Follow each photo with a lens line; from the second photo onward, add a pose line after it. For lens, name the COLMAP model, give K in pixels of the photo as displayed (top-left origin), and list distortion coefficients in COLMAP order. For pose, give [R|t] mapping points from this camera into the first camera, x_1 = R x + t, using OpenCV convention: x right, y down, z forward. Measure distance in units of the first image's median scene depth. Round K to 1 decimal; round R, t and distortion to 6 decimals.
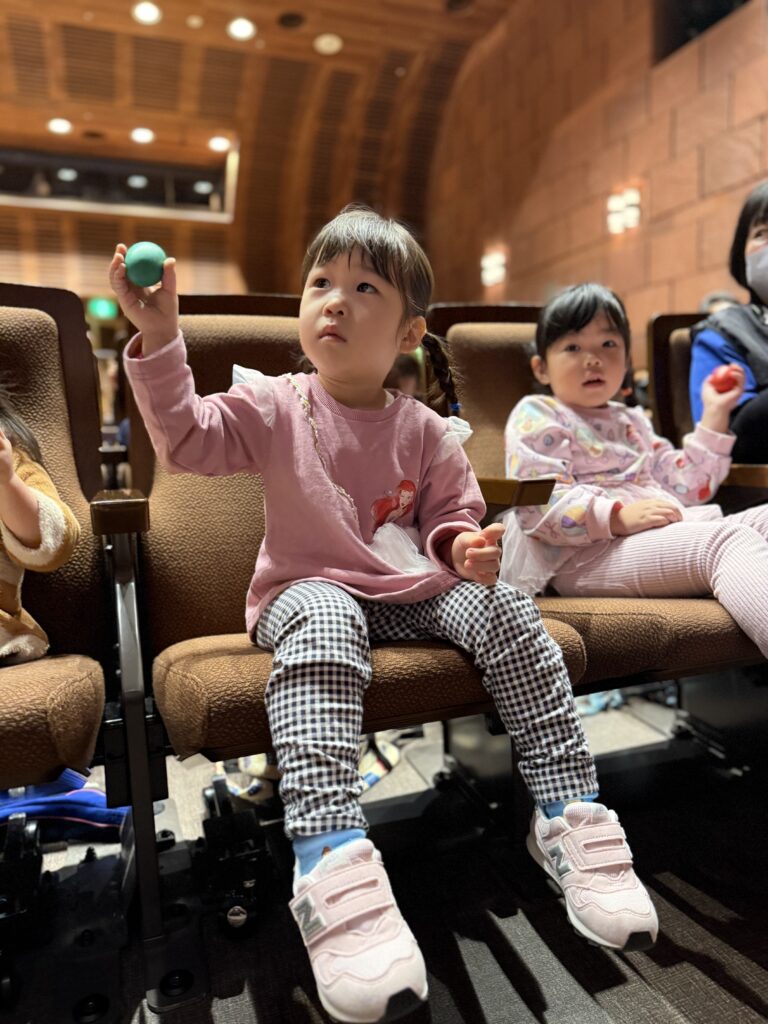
lens RADIAL K [[729.9, 0, 385.7], [0, 729.9, 515.3], [0, 0, 1]] dist [0.006420, -0.016553]
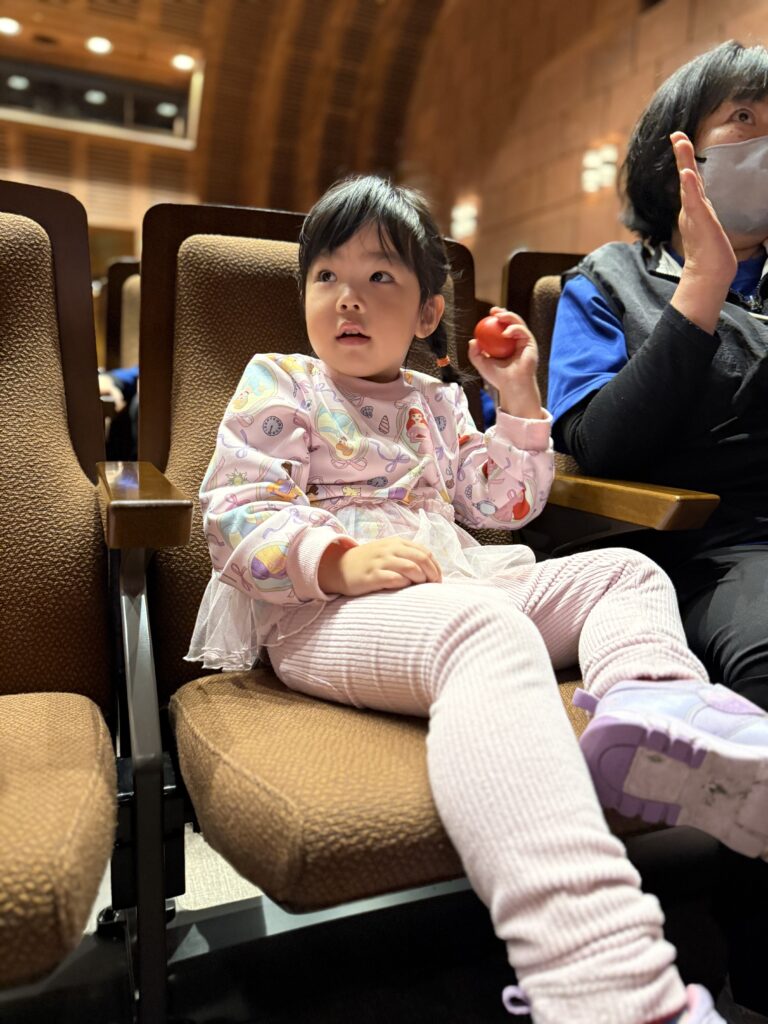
lens RADIAL K [[729.9, 0, 383.5], [0, 729.9, 518.8], [0, 0, 1]] dist [0.006420, -0.016553]
pose [[0.997118, 0.059727, 0.046788, 0.285086], [-0.062685, 0.995945, 0.064531, -0.068117], [-0.042744, -0.067278, 0.996818, 0.354571]]
